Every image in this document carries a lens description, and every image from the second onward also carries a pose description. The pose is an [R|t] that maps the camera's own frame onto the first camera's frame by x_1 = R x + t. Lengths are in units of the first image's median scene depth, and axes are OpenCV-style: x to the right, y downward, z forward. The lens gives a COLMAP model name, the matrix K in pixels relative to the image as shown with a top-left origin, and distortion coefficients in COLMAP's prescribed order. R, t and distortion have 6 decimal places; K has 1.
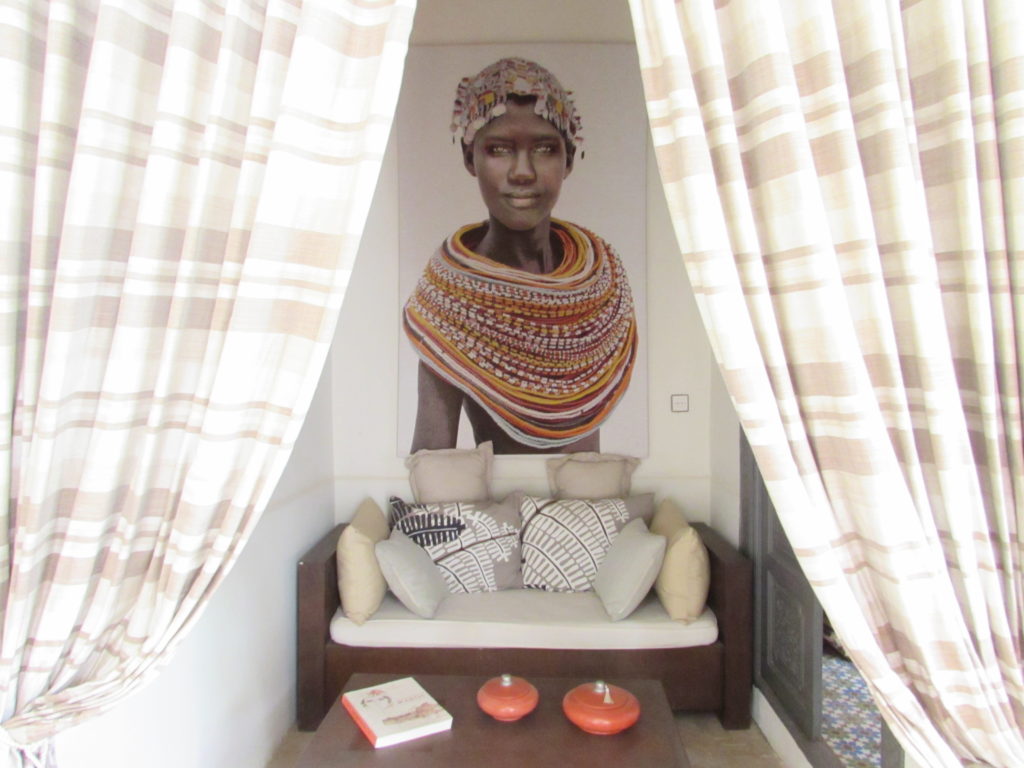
lens RADIAL K [[721.5, 0, 511.3], [0, 721.5, 384.0], [0, 0, 1]] dist [-0.035644, 0.016440]
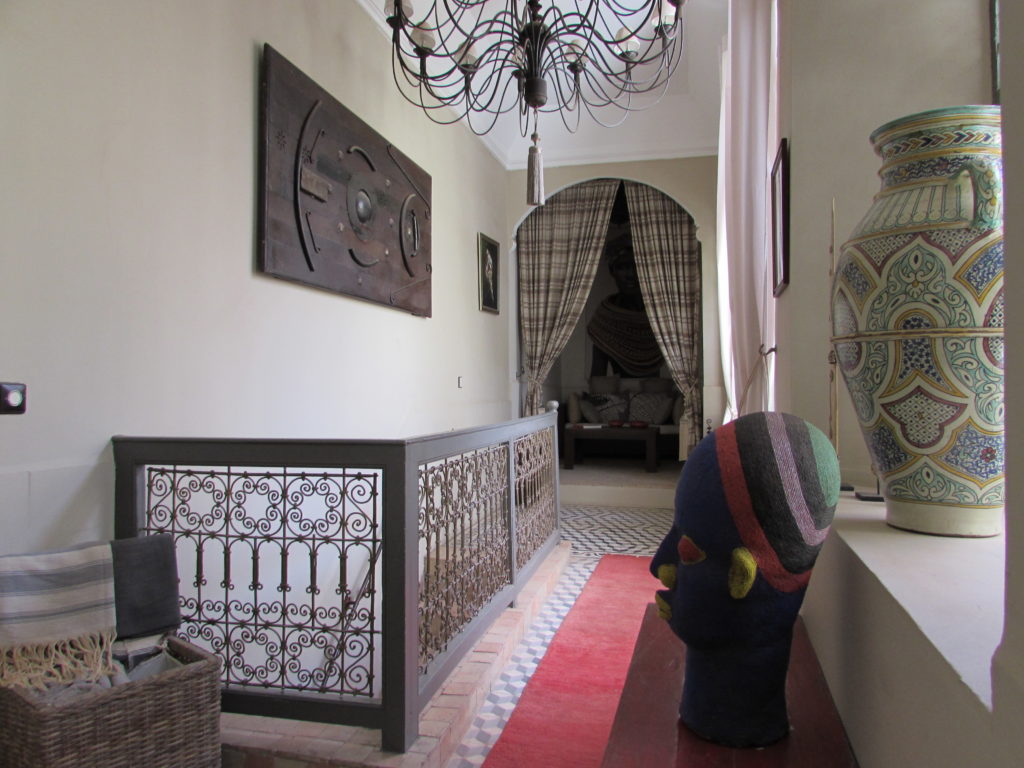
lens RADIAL K [[721.5, 0, 510.7], [0, 721.5, 384.9], [0, 0, 1]] dist [-0.035644, 0.016440]
pose [[0.973511, 0.001691, -0.228632, 0.199010], [-0.005262, 0.999873, -0.015012, 0.169078], [0.228578, 0.015817, 0.973397, -1.774426]]
